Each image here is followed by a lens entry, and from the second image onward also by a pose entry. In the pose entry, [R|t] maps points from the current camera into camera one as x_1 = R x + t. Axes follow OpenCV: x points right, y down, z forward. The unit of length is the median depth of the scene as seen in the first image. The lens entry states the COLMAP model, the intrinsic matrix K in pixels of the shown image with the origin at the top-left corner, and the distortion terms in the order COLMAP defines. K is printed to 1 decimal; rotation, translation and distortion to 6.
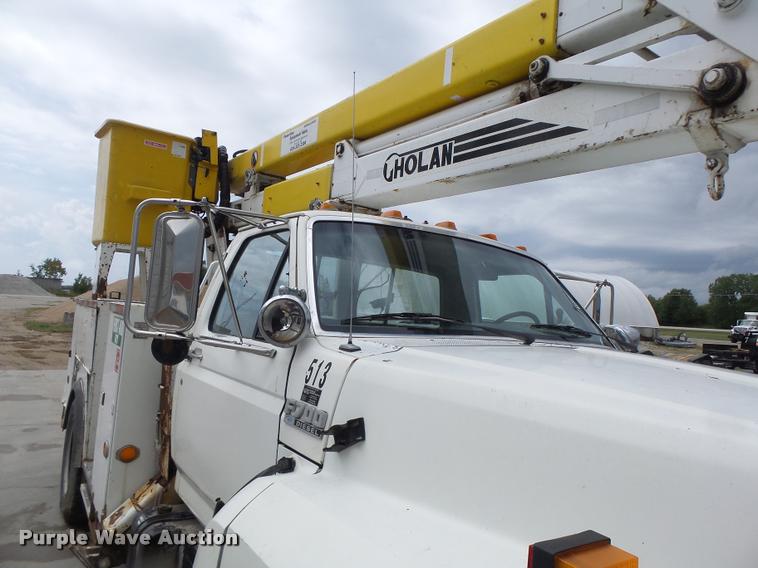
lens RADIAL K [[534.3, 0, 378.6], [0, 534.3, 279.7], [0, 0, 1]] dist [-0.012729, 0.009935]
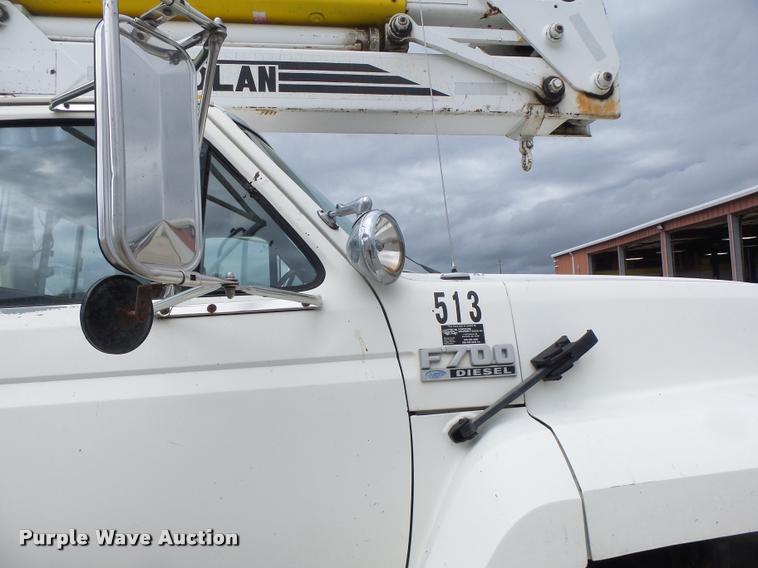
lens RADIAL K [[534.3, 0, 400.9], [0, 534.3, 277.8], [0, 0, 1]] dist [-0.012729, 0.009935]
pose [[0.461089, -0.019503, 0.887139, -0.528158], [0.025700, 0.999633, 0.008618, 0.075723], [-0.886982, 0.018826, 0.461421, 0.437922]]
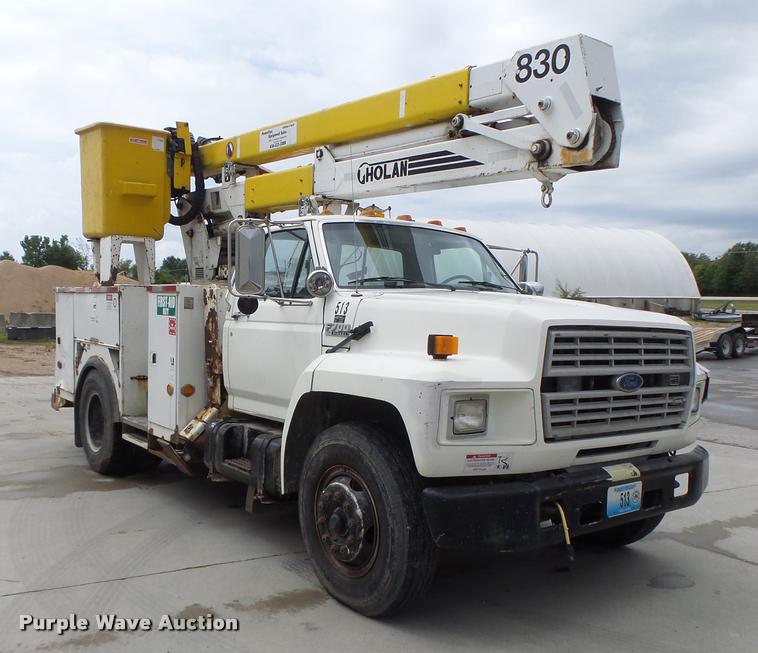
lens RADIAL K [[799.4, 0, 345.7], [0, 799.4, 367.5], [0, 0, 1]] dist [-0.023142, 0.000000]
pose [[0.998077, -0.053618, 0.031118, -0.127195], [0.048471, 0.987872, 0.147510, -0.028403], [-0.038649, -0.145718, 0.988571, -1.229239]]
